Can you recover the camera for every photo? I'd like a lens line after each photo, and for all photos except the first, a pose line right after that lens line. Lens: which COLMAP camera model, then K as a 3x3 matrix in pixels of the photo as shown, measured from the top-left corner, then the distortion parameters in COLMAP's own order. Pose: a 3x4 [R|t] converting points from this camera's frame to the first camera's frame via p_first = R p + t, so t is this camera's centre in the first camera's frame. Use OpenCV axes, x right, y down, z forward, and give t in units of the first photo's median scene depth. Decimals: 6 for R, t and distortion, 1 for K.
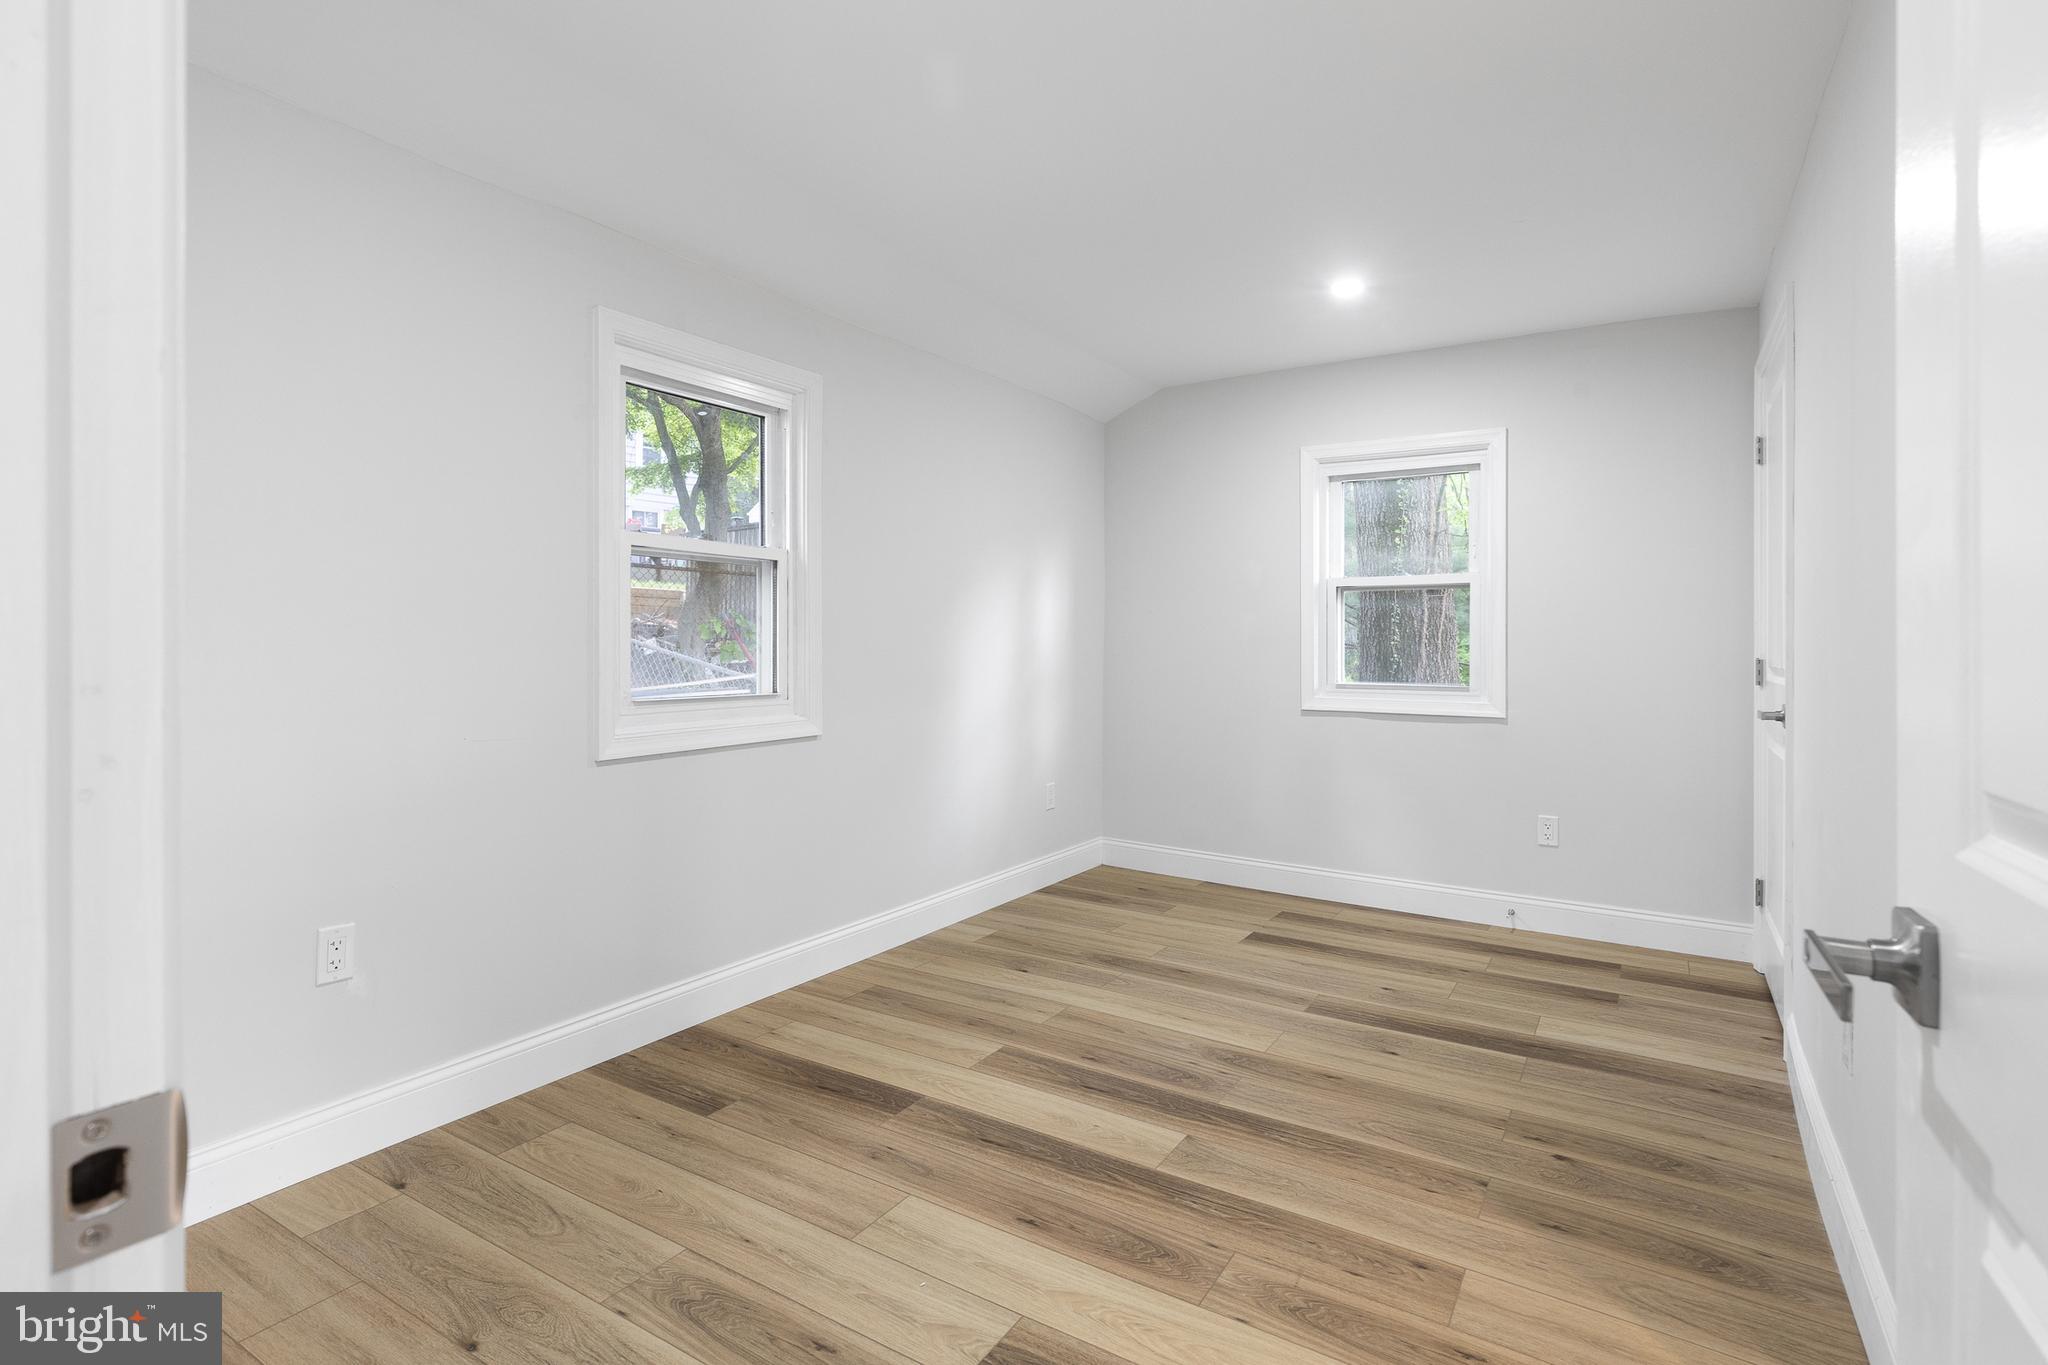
lens RADIAL K [[1001.1, 0, 1032.5], [0, 1001.1, 651.2], [0, 0, 1]] dist [-0.001661, -0.001120]
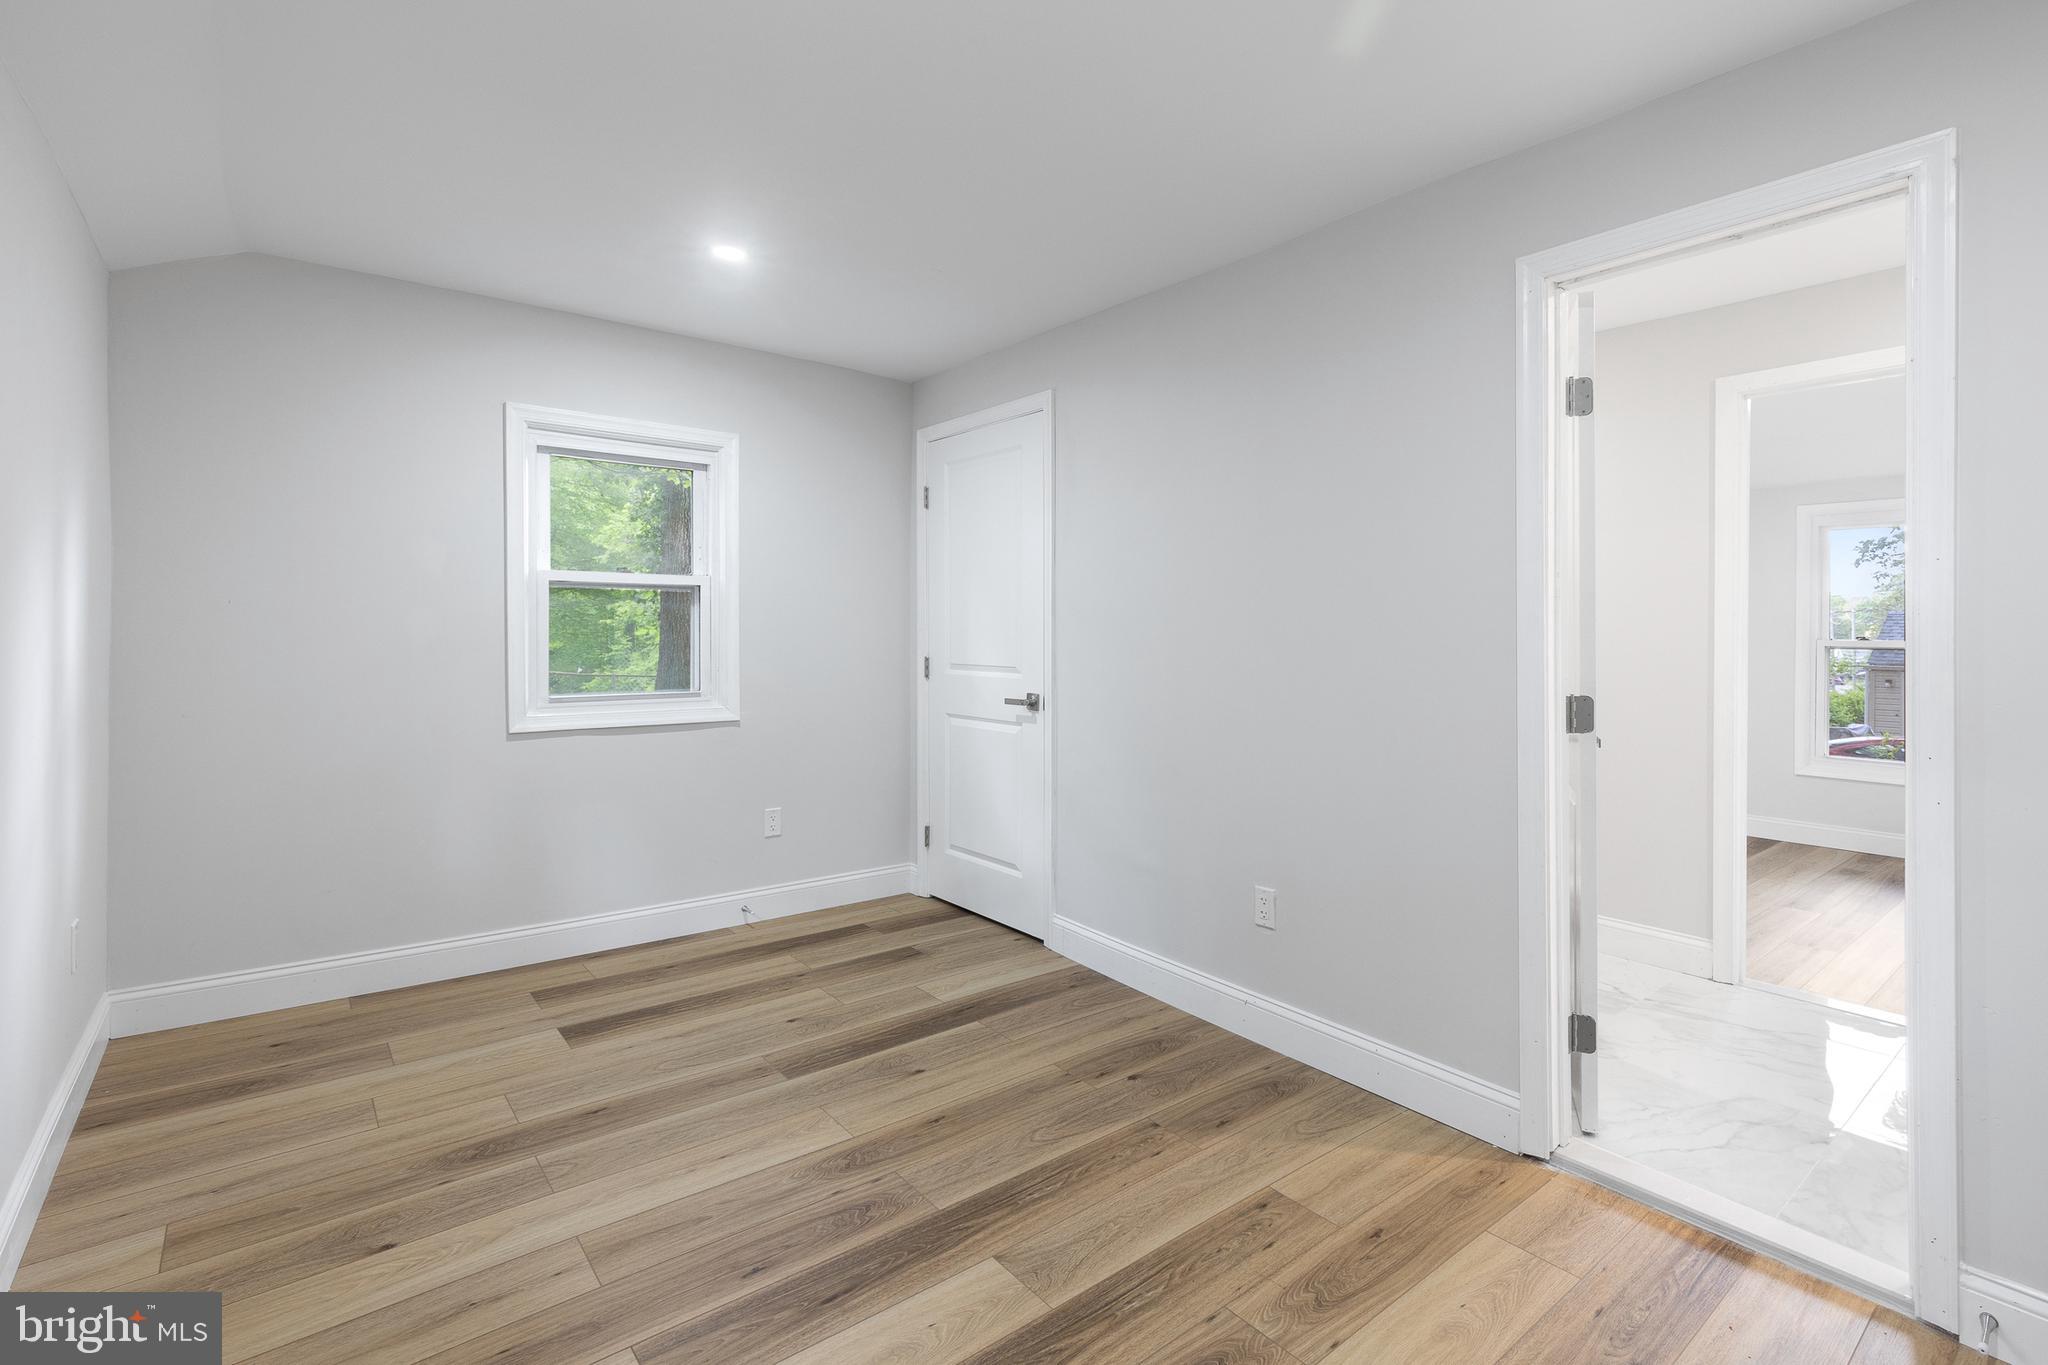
lens RADIAL K [[937.2, 0, 1031.5], [0, 937.2, 629.6], [0, 0, 1]] dist [0.007111, -0.000586]
pose [[0.333678, -0.002704, 0.942683, -0.455733], [0.004770, 0.999988, 0.001180, -0.034474], [-0.942675, 0.004103, 0.333687, 0.556689]]
